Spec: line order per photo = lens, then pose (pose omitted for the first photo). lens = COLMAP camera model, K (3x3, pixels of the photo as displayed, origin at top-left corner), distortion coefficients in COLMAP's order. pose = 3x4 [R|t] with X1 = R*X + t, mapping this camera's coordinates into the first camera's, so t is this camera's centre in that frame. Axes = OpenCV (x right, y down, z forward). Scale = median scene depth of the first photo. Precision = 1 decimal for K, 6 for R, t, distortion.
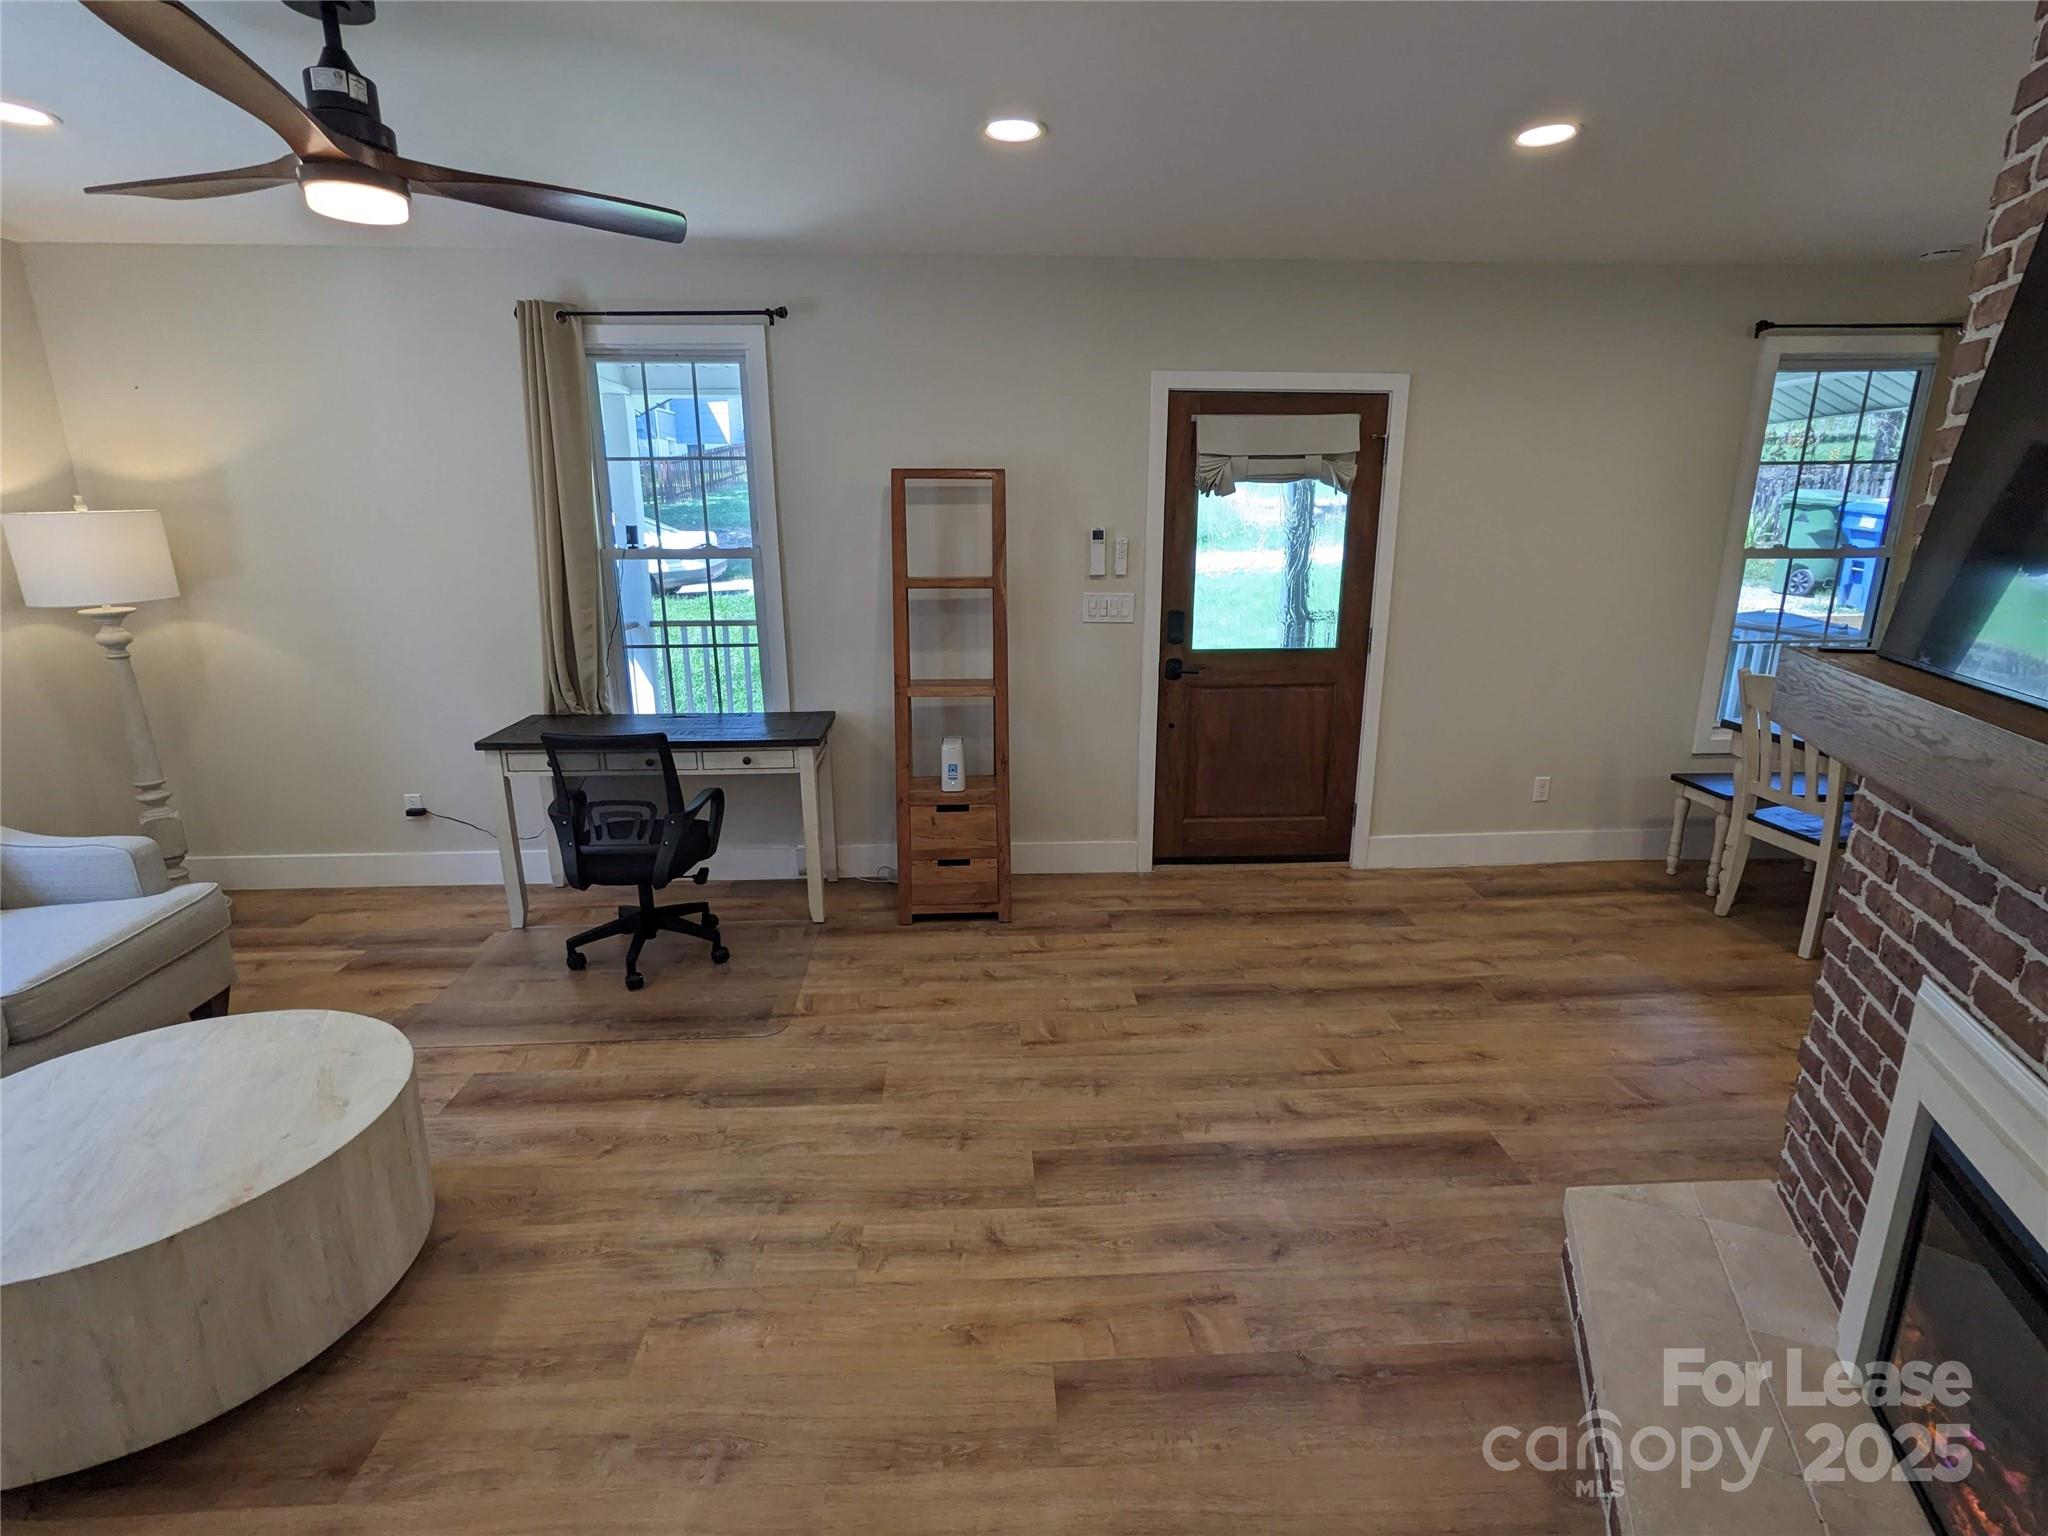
lens RADIAL K [[986.2, 0, 1026.5], [0, 986.2, 770.4], [0, 0, 1]] dist [-0.016031, 0.017034]
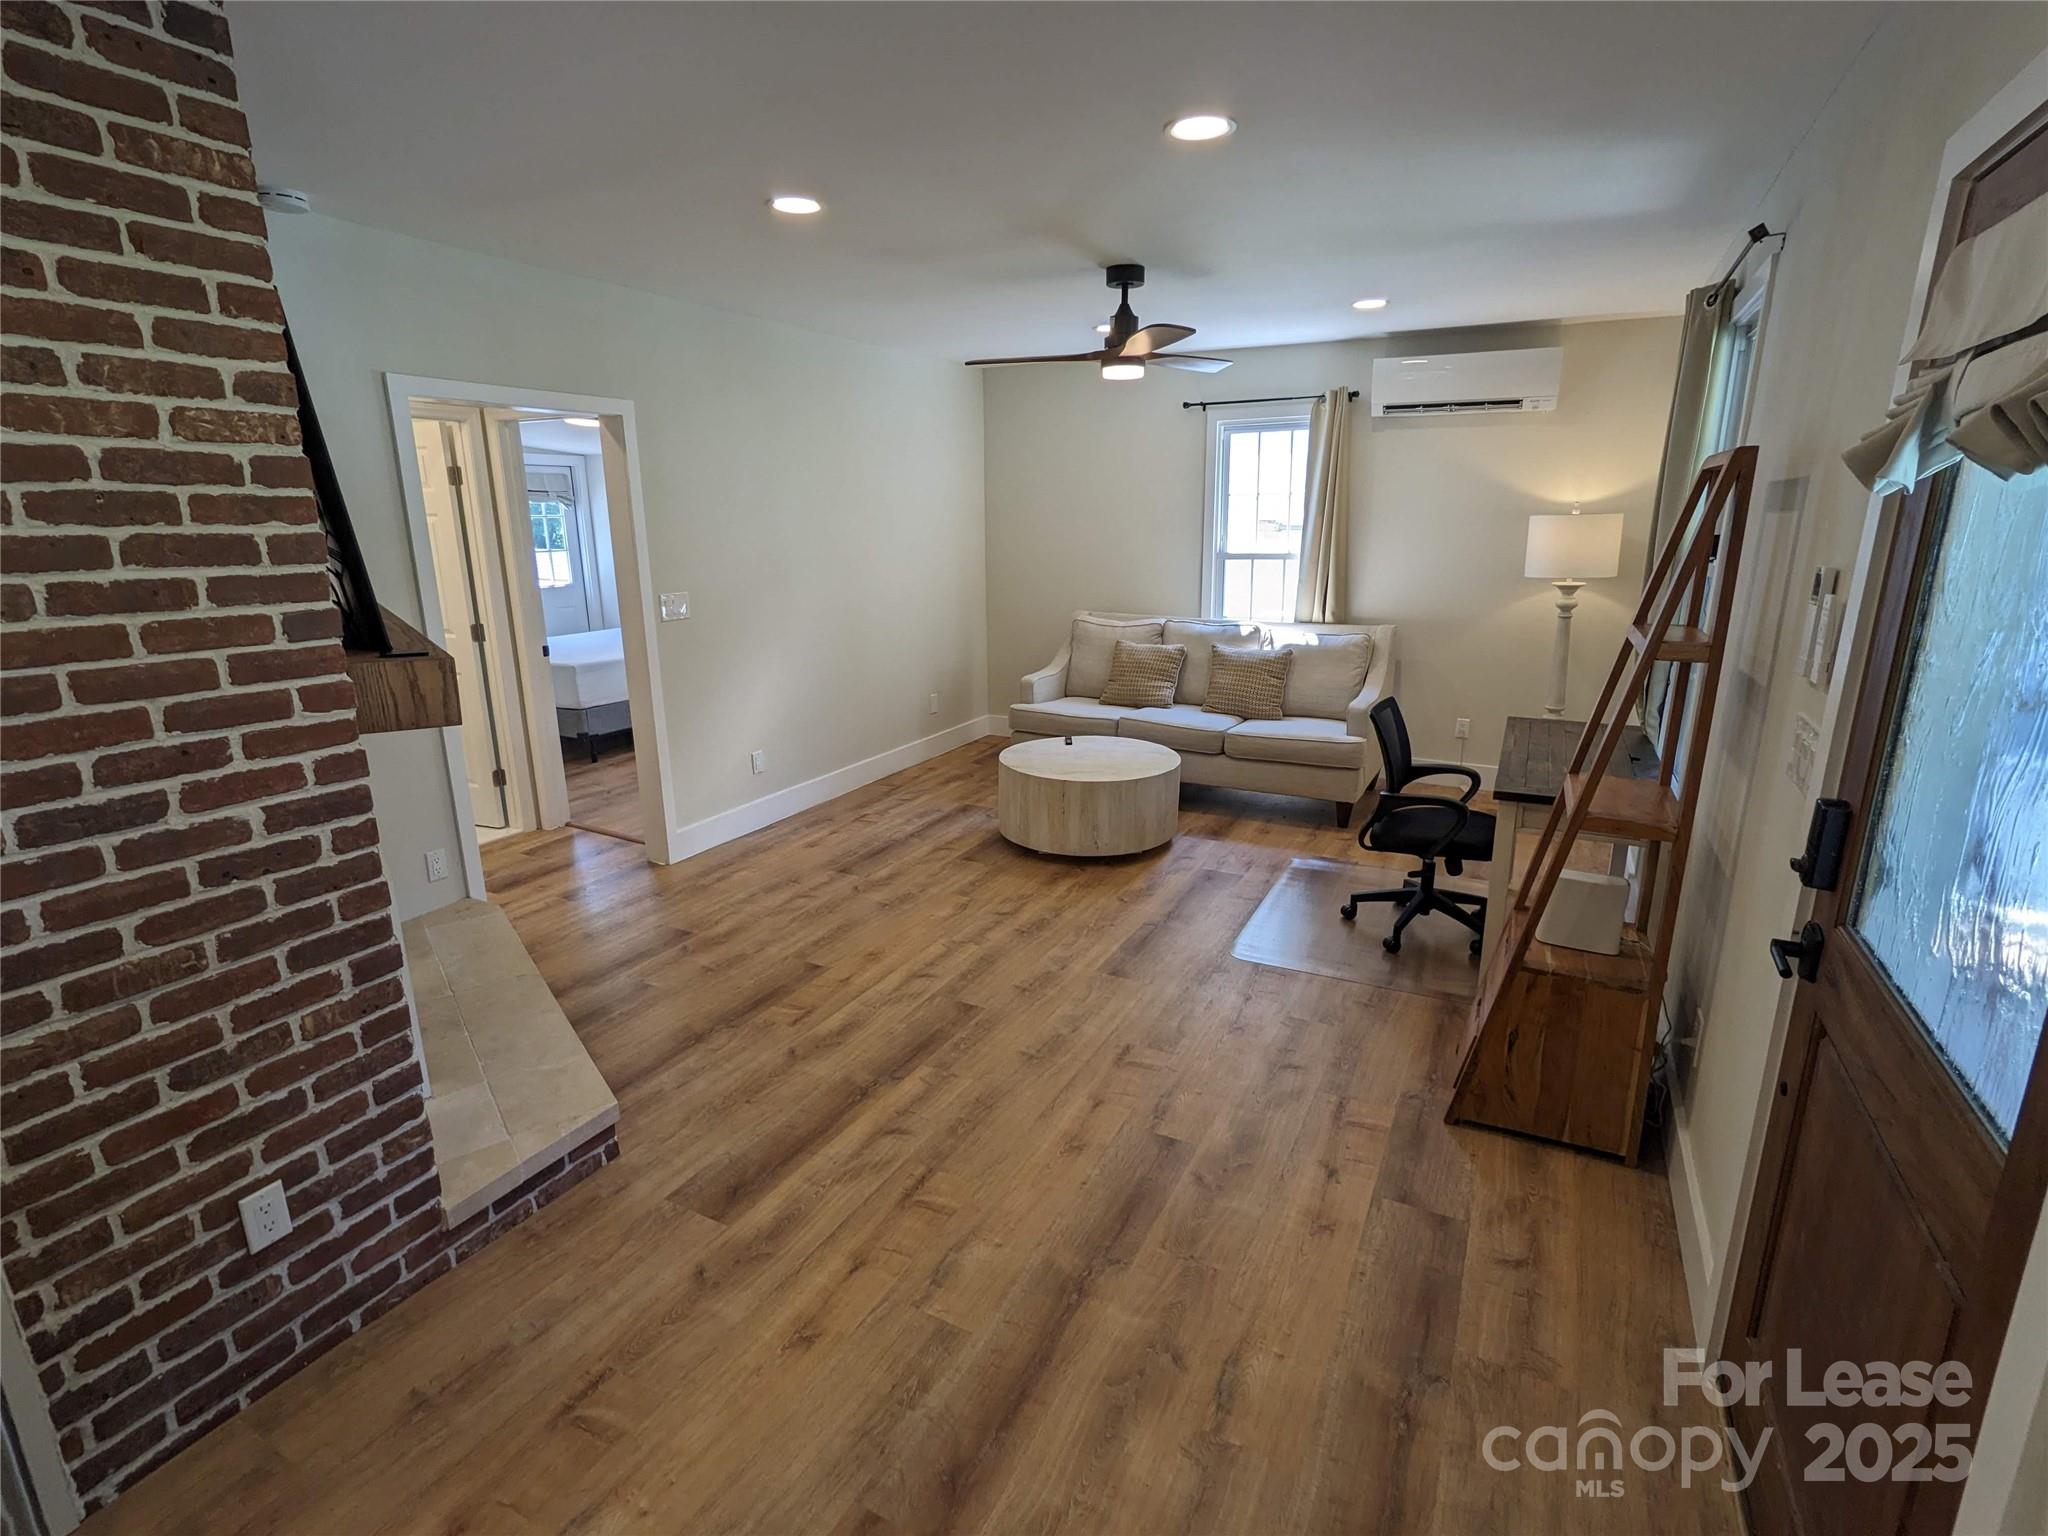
lens RADIAL K [[986.9, 0, 1024.0], [0, 986.9, 768.0], [0, 0, 1]] dist [0.001262, 0.000711]
pose [[-0.510009, 0.223283, -0.830684, 0.701704], [-0.213215, 0.902767, 0.373565, -0.284210], [0.833325, 0.367636, -0.412812, 1.027082]]
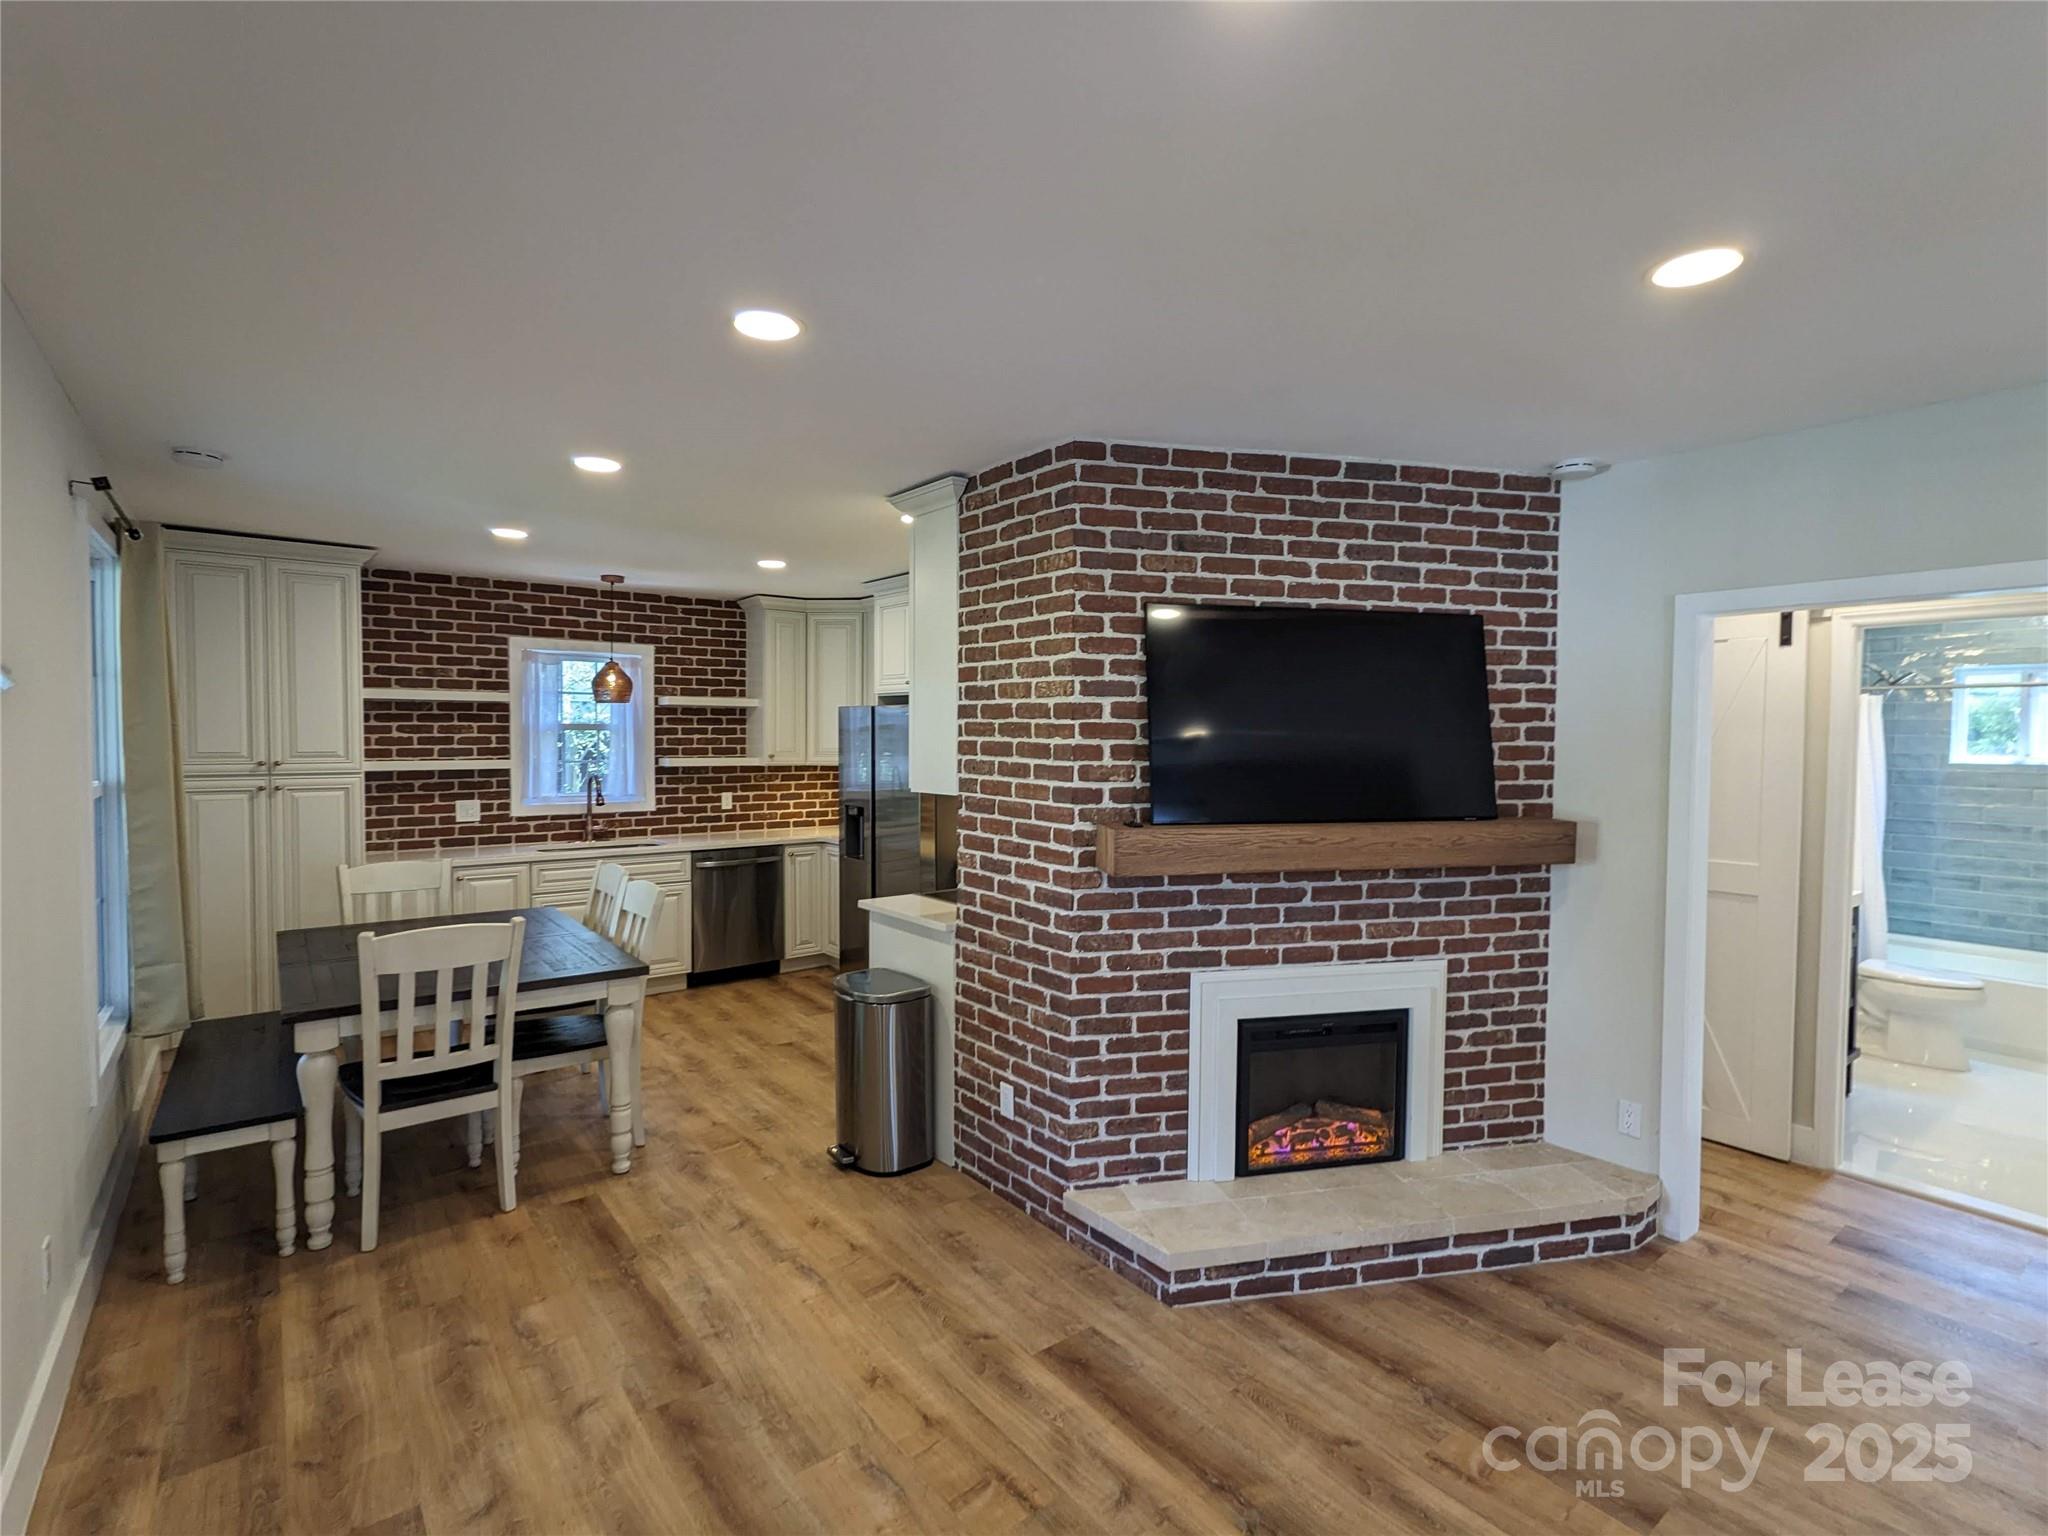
lens RADIAL K [[999.1, 0, 1029.3], [0, 999.1, 767.5], [0, 0, 1]] dist [0.002717, 0.001295]
pose [[-0.570796, -0.029459, 0.820563, -0.239441], [0.204330, 0.962822, 0.176701, -0.271533], [-0.795262, 0.268526, -0.543555, 0.992103]]
